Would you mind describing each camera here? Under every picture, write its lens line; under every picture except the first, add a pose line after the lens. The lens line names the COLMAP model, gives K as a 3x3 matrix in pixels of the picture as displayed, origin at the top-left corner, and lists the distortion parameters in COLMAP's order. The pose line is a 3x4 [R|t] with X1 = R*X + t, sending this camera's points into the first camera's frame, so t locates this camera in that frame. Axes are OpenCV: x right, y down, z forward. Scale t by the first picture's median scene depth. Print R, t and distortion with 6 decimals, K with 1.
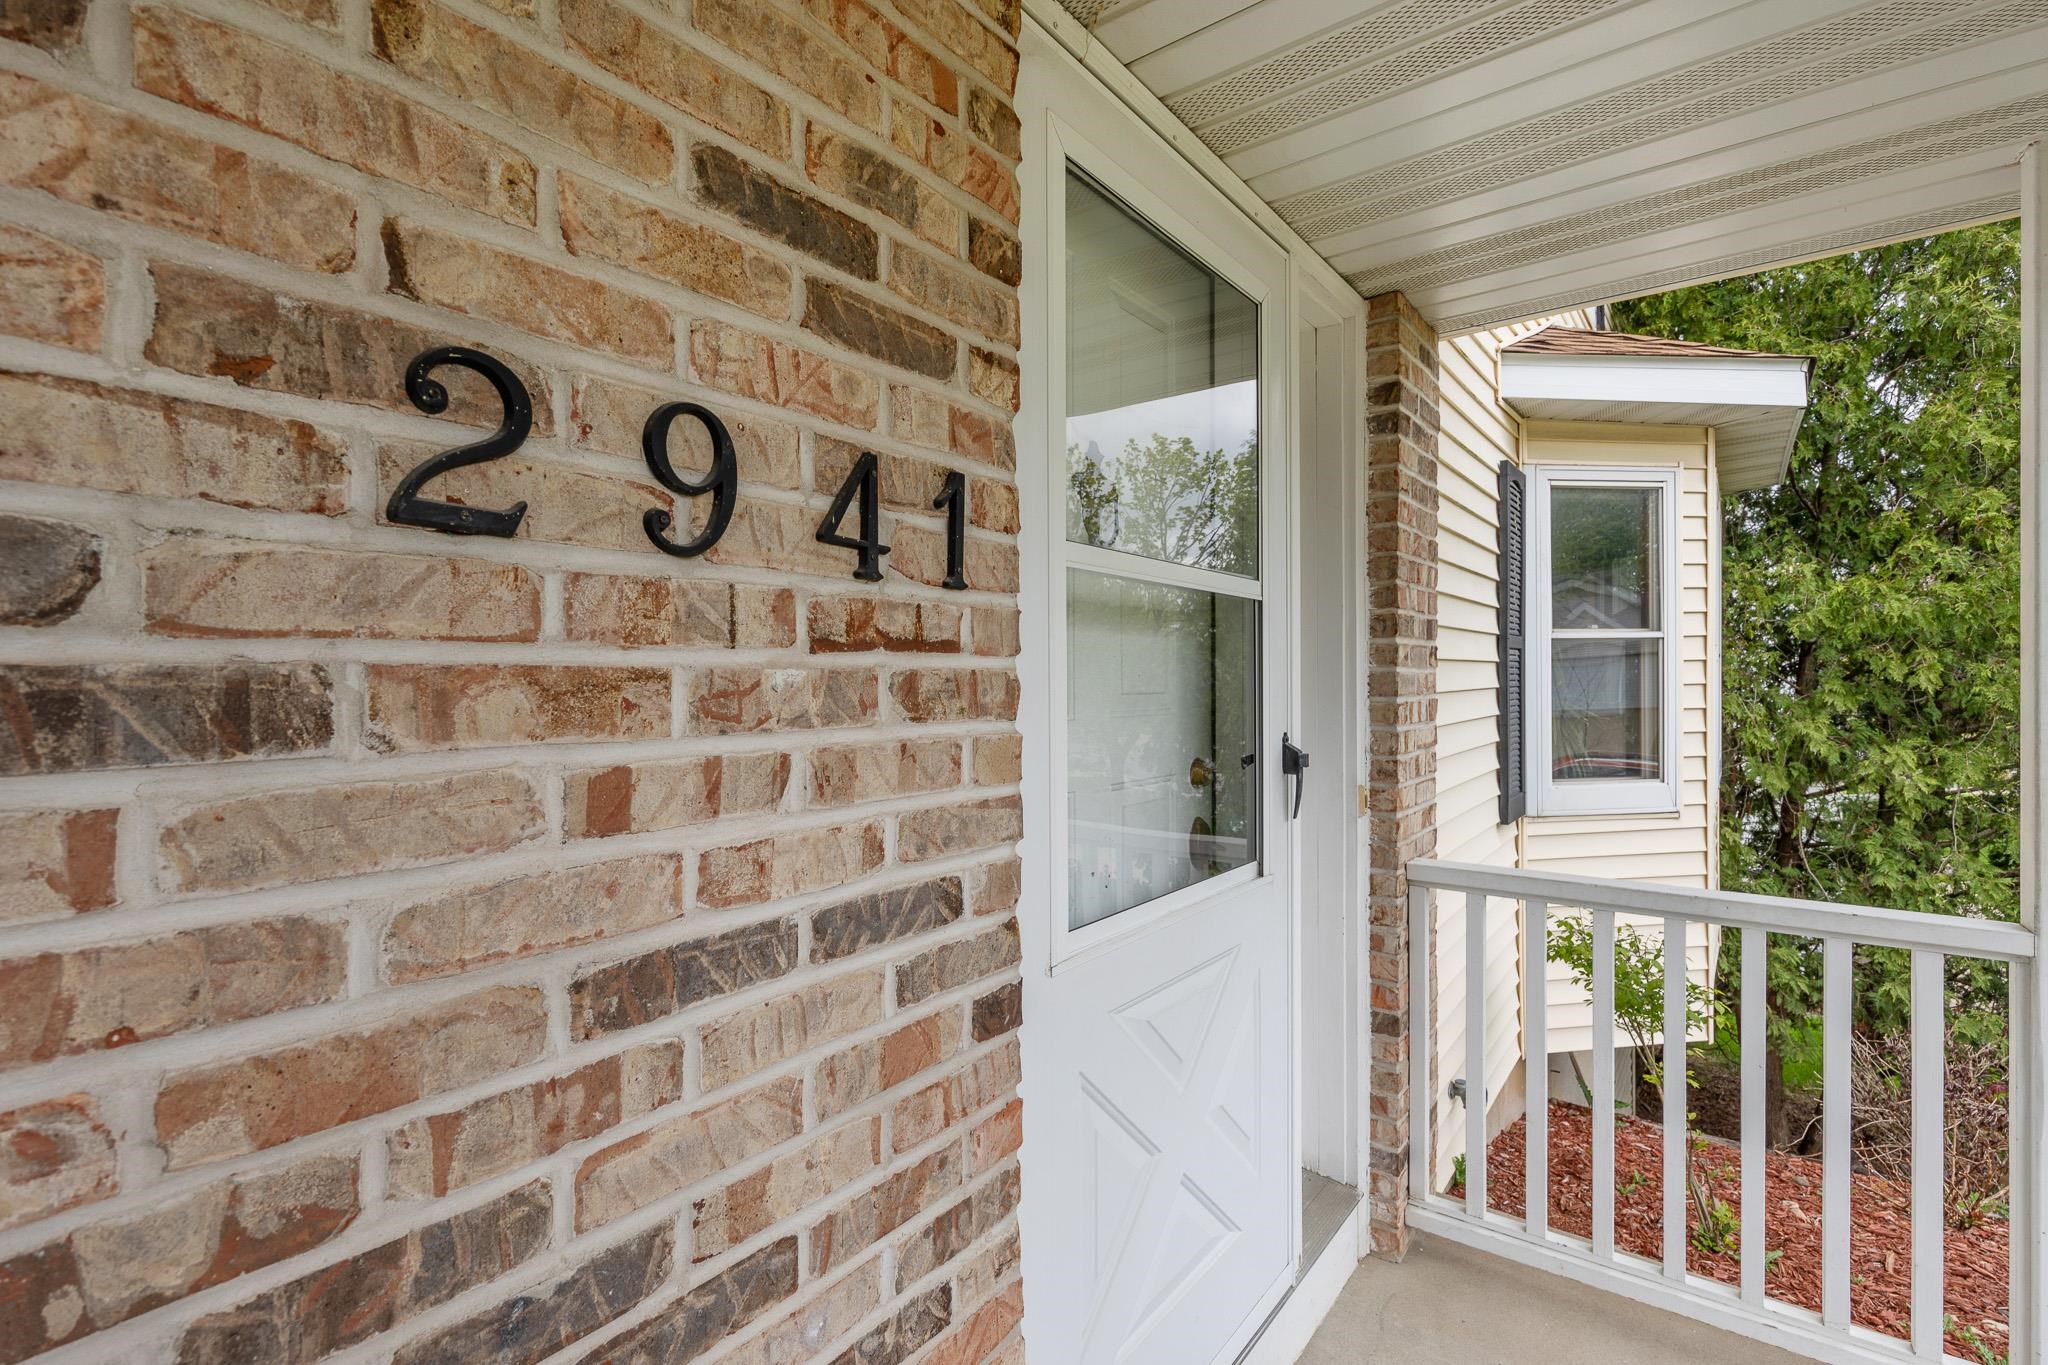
lens RADIAL K [[934.6, 0, 1018.4], [0, 934.6, 682.4], [0, 0, 1]] dist [0.002799, 0.000286]
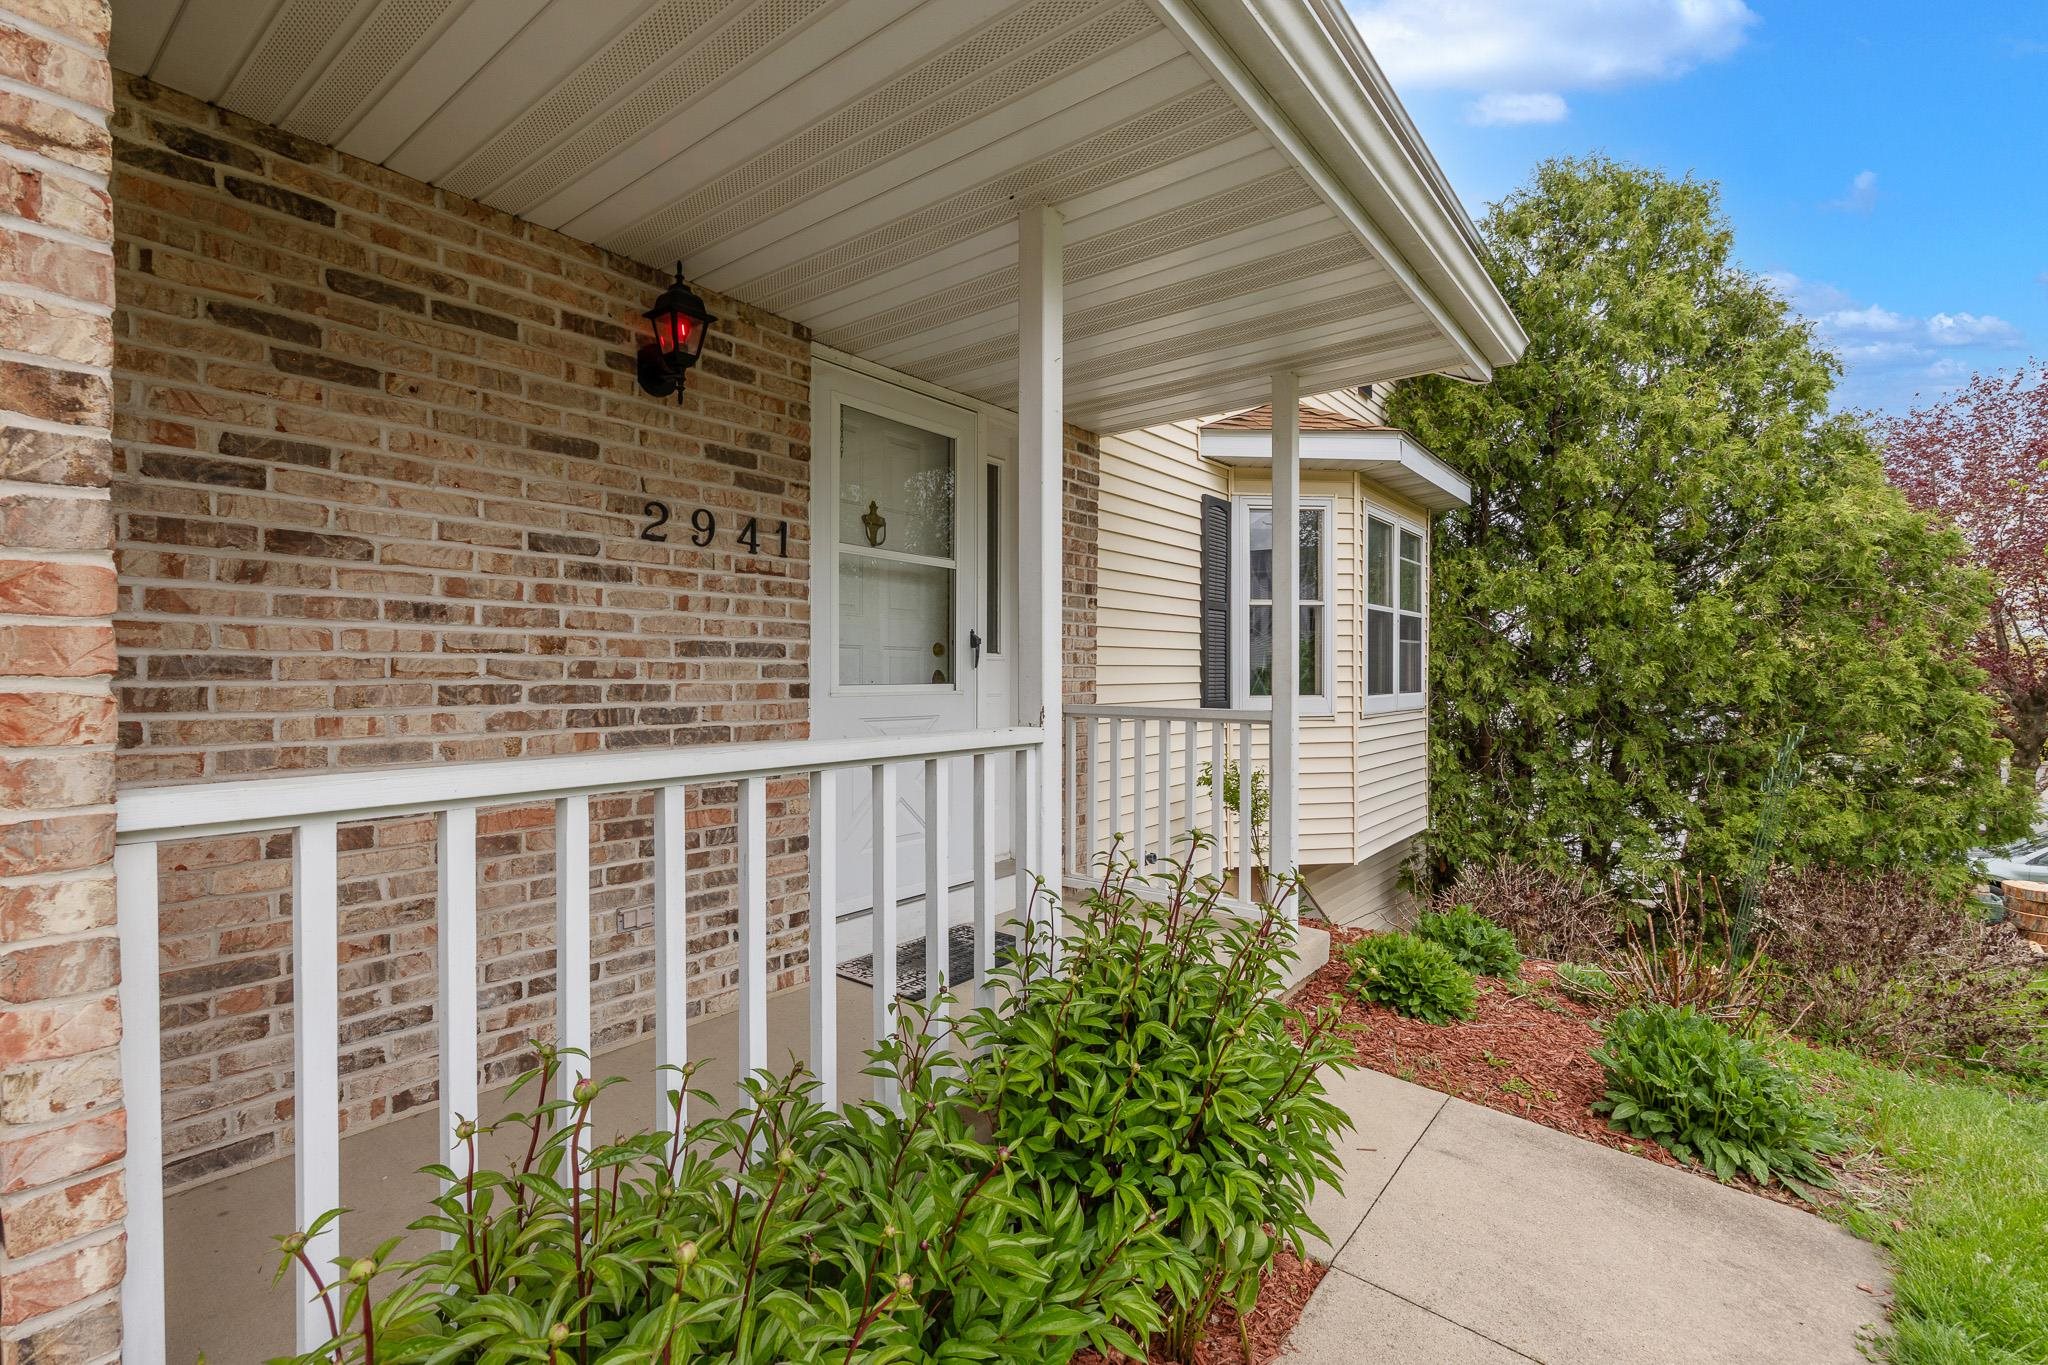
lens RADIAL K [[934.6, 0, 1029.3], [0, 934.6, 680.4], [0, 0, 1]] dist [0.002799, 0.000286]
pose [[0.999922, 0.006064, -0.010917, 0.973355], [-0.006098, 0.999977, -0.003076, 0.394490], [0.010898, 0.003142, 0.999936, -2.659357]]
